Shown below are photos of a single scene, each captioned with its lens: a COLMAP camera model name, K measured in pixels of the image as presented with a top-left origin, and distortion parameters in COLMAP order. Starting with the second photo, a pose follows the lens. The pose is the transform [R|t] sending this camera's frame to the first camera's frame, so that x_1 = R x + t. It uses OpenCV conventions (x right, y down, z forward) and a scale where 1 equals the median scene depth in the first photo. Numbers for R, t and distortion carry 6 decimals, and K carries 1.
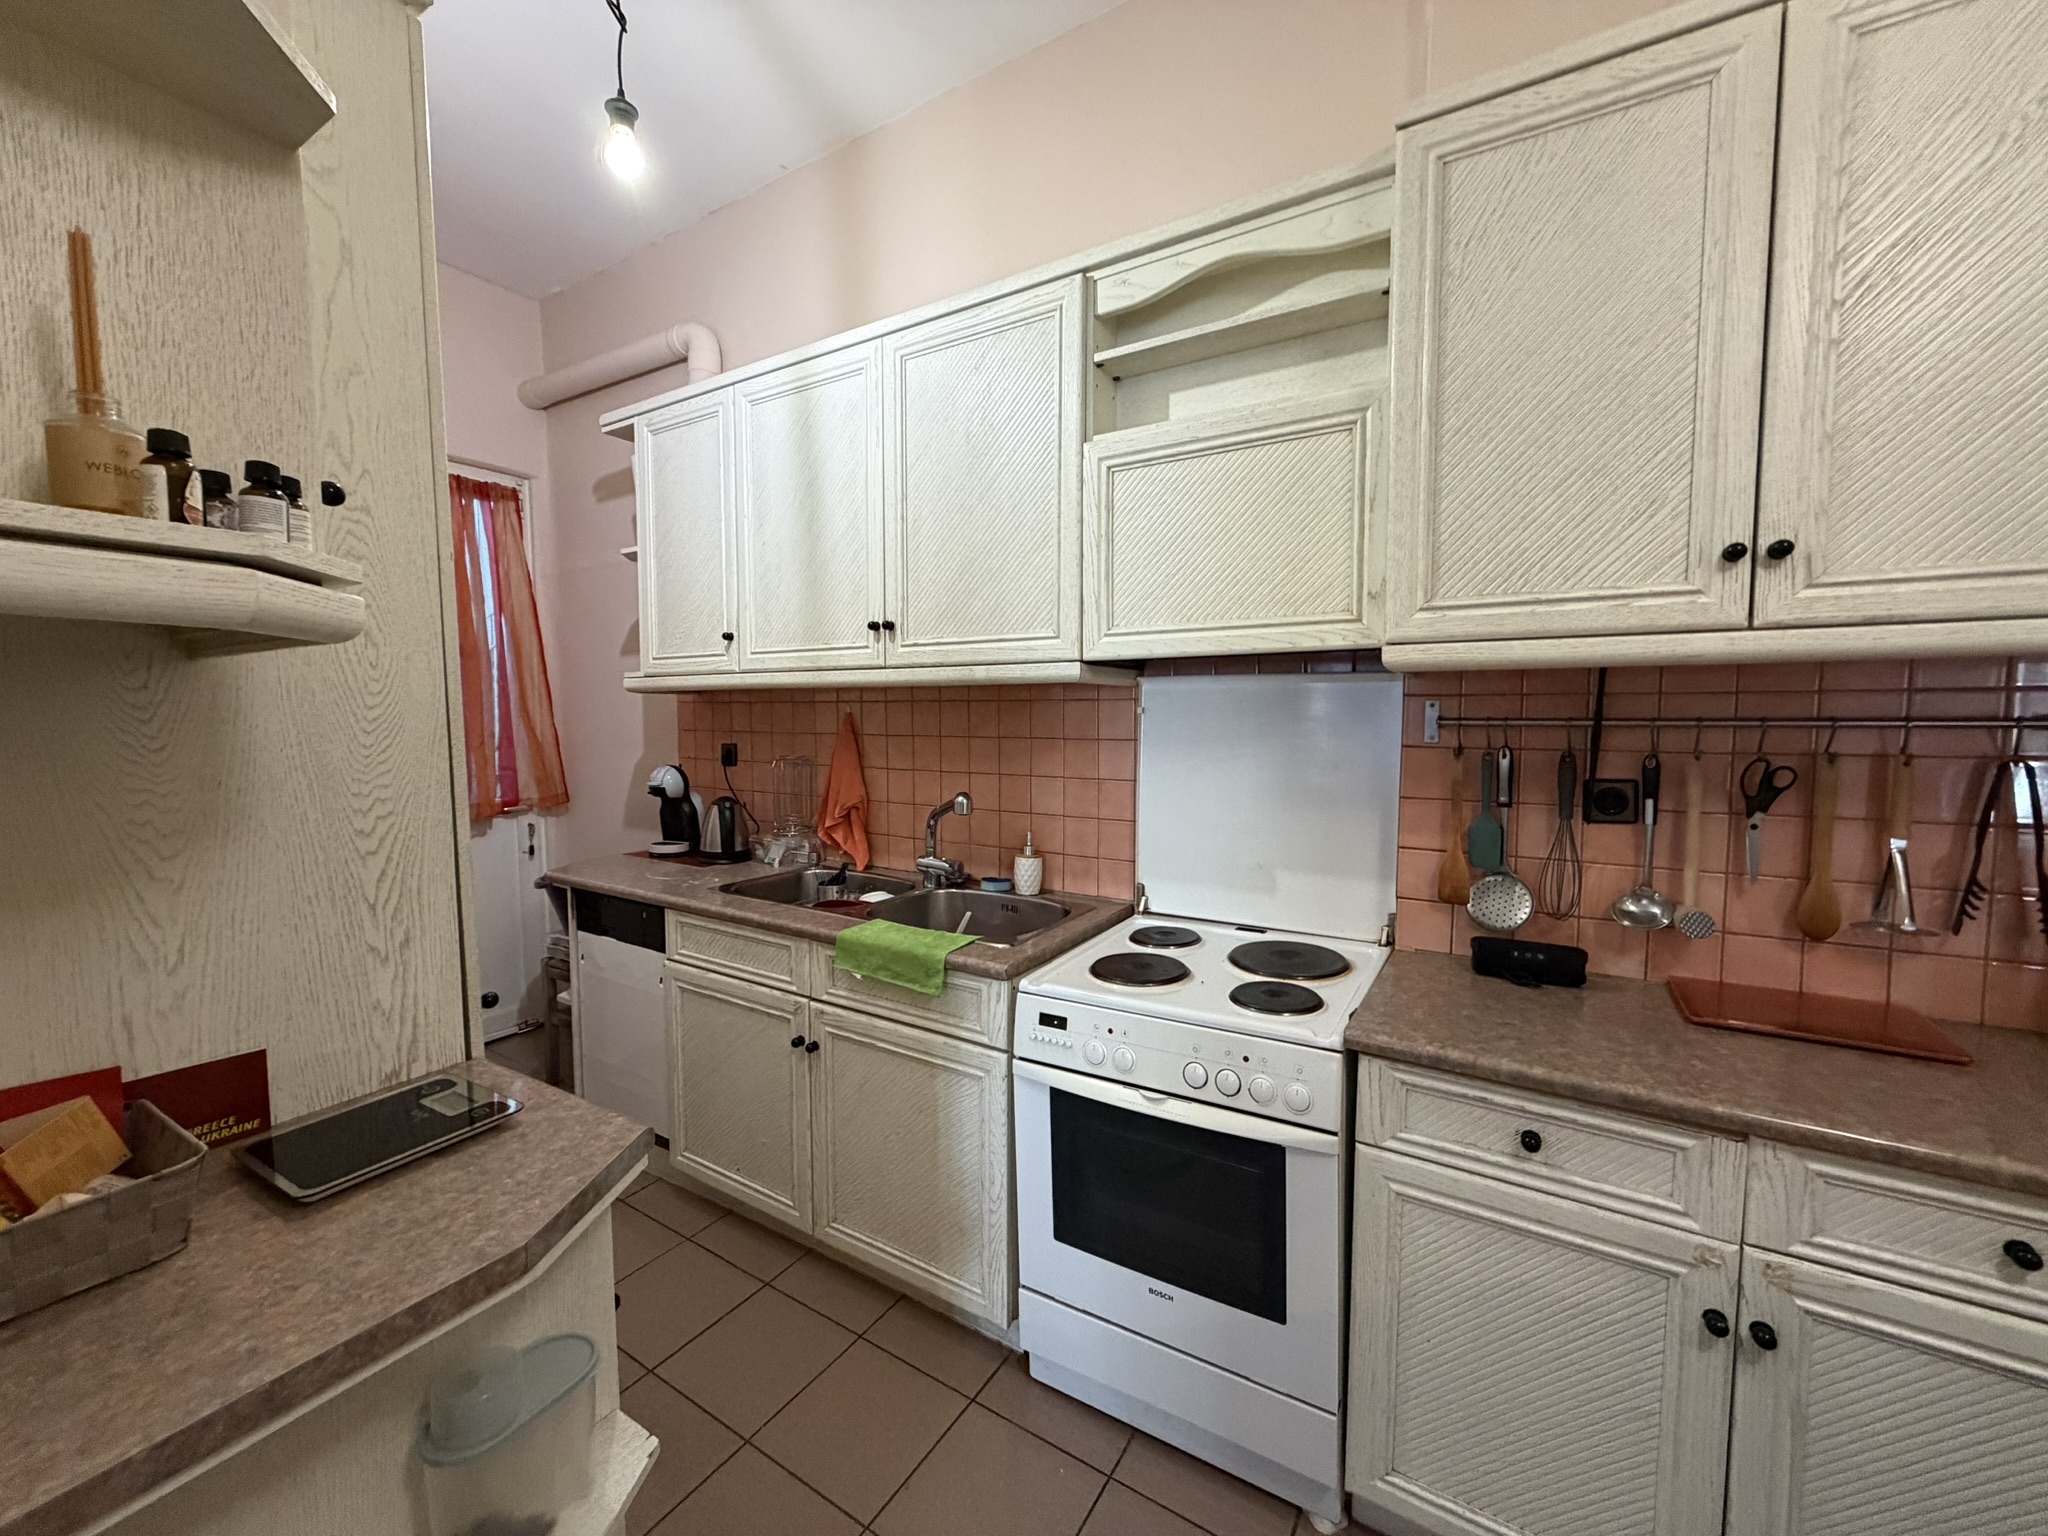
lens RADIAL K [[813.3, 0, 1024.0], [0, 813.3, 768.0], [0, 0, 1]] dist [0.002040, -0.000251]
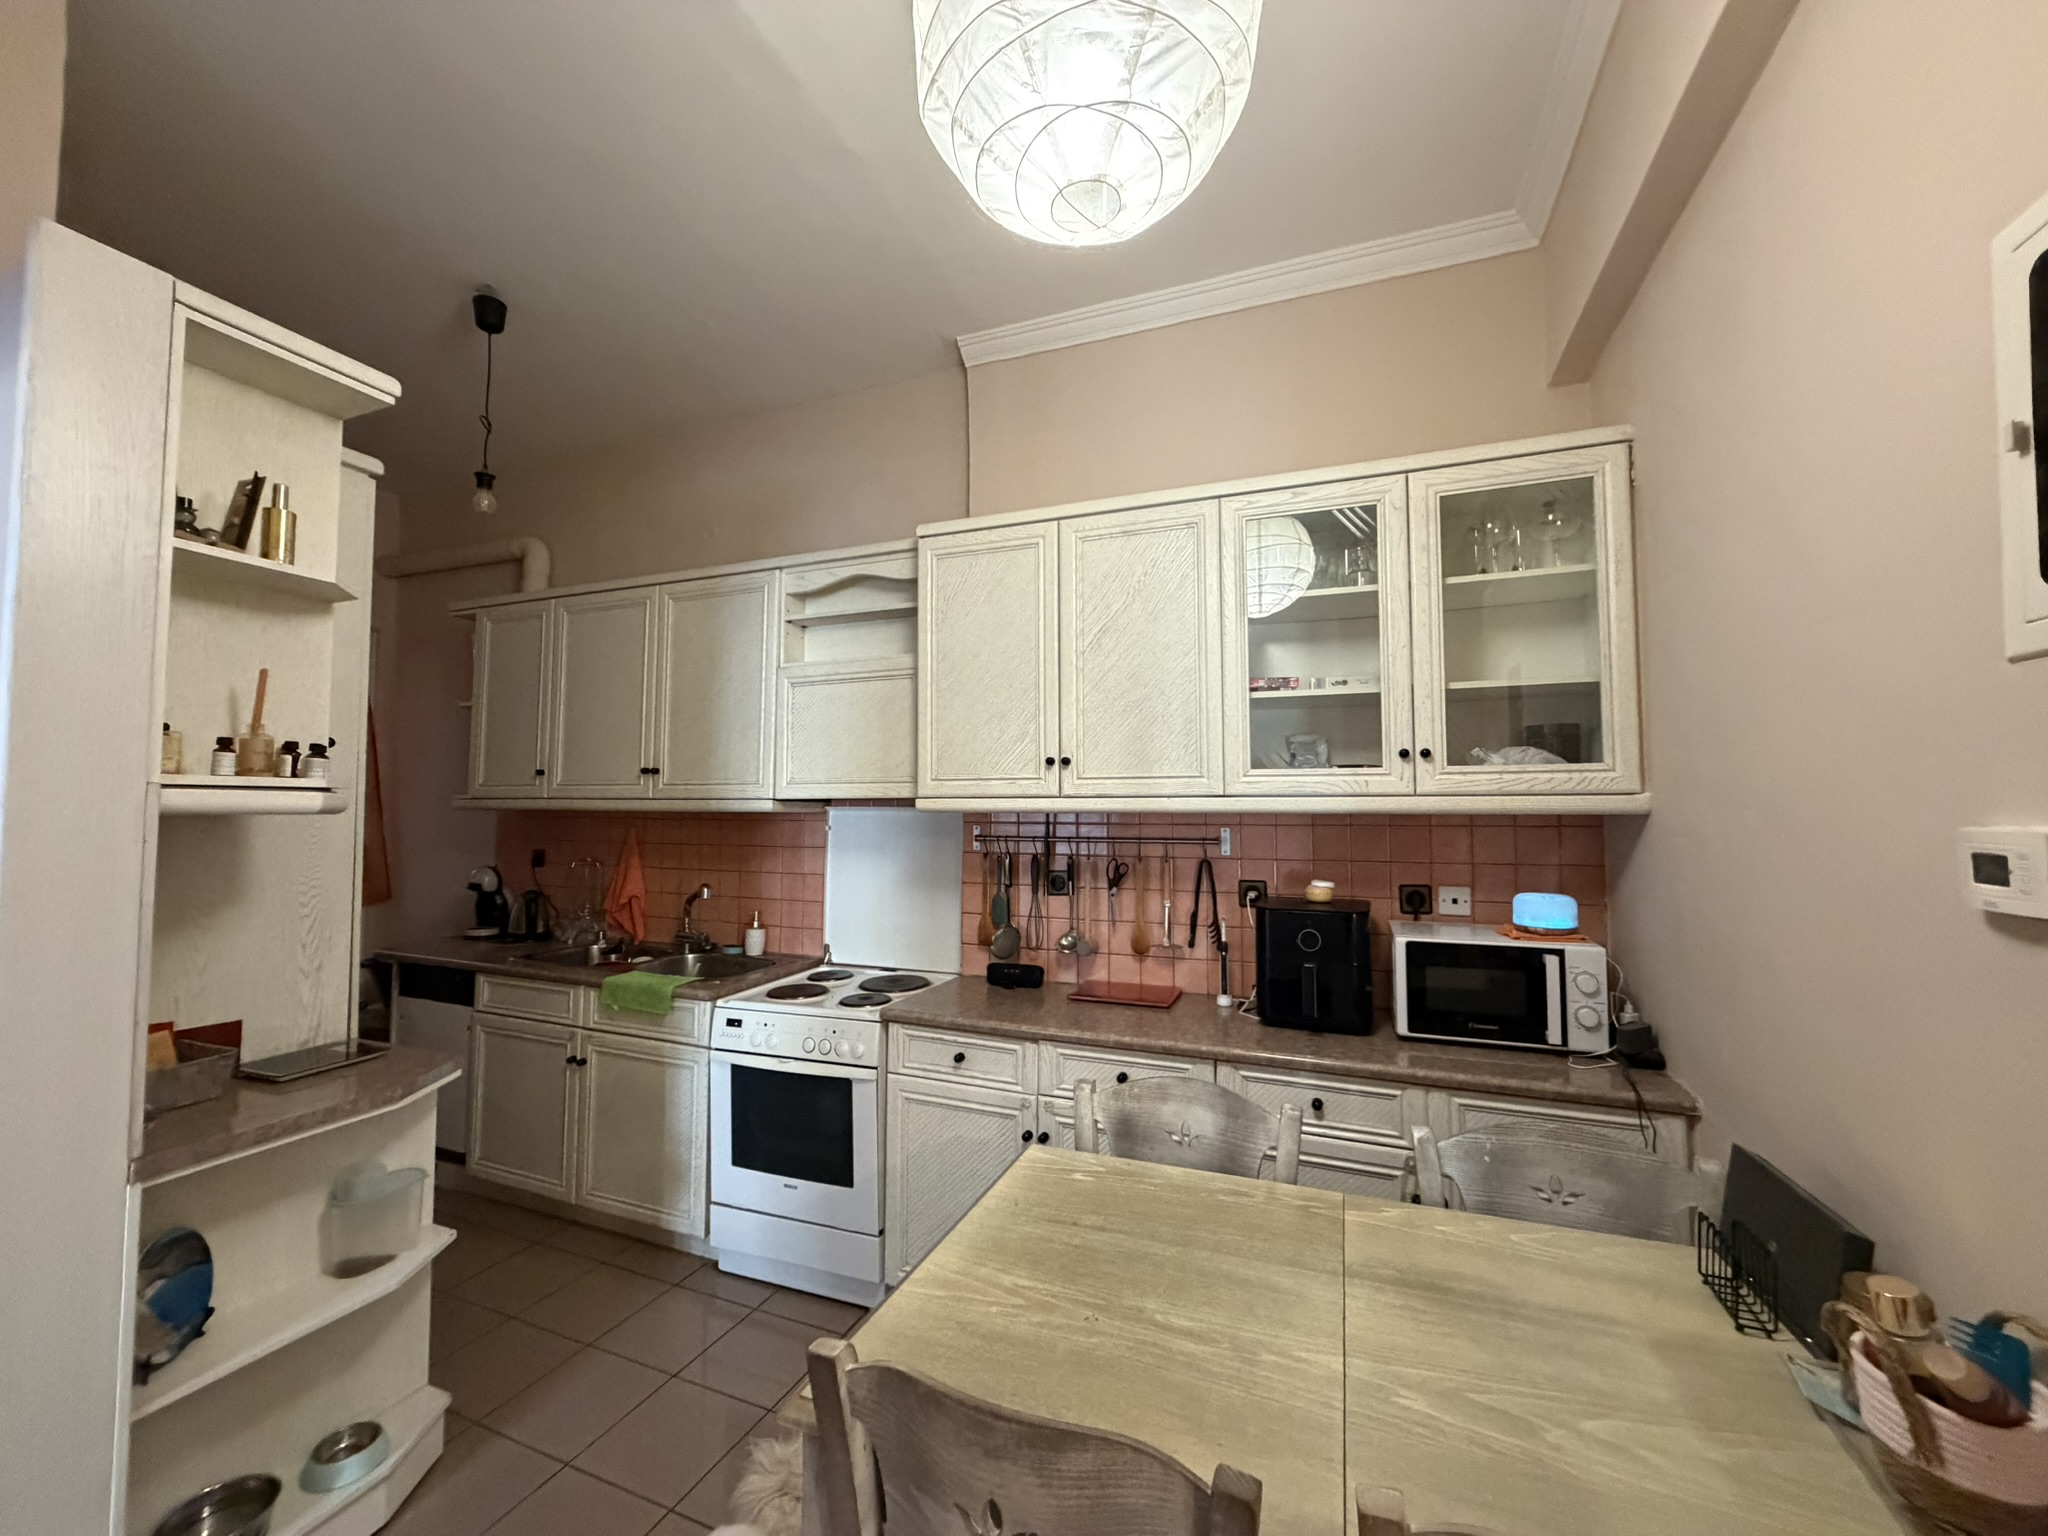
lens RADIAL K [[813.3, 0, 1024.0], [0, 813.3, 768.0], [0, 0, 1]] dist [0.002040, -0.000251]
pose [[0.985357, 0.013877, 0.169936, 0.357578], [0.006546, 0.992869, -0.119033, 0.001827], [-0.170376, 0.118402, 0.978240, -0.835251]]
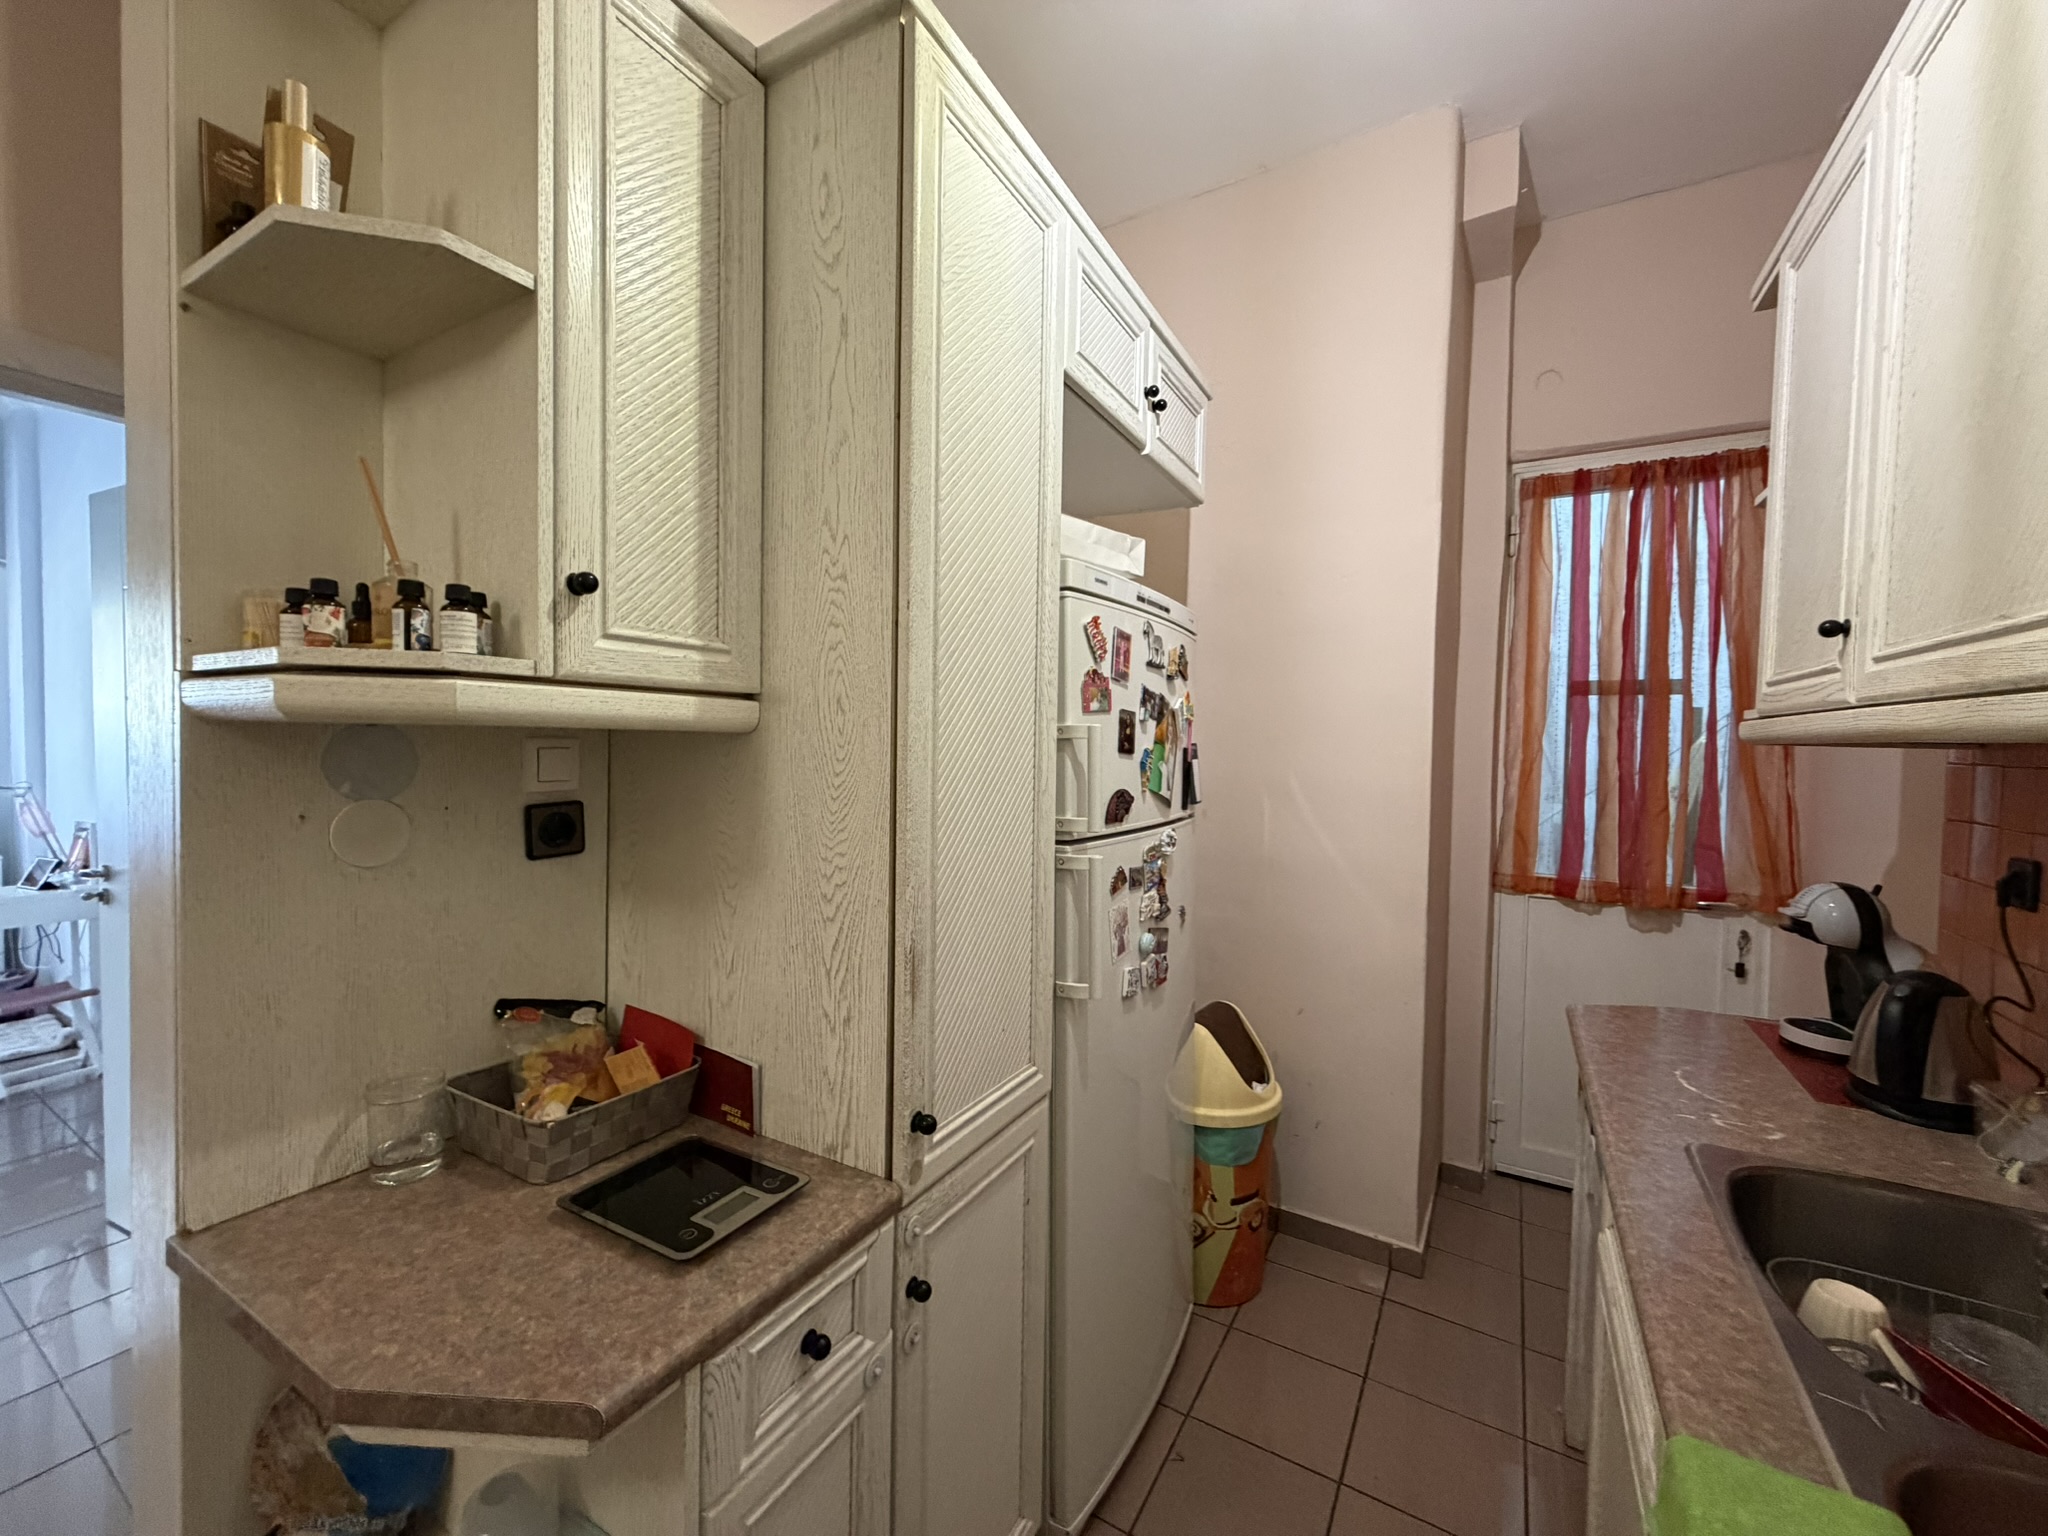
lens RADIAL K [[813.3, 0, 1024.0], [0, 813.3, 768.0], [0, 0, 1]] dist [0.002040, -0.000251]
pose [[0.025812, 0.038001, -0.998944, 0.147259], [-0.085120, 0.995732, 0.035679, -0.102905], [0.996036, 0.084109, 0.028937, 0.900702]]
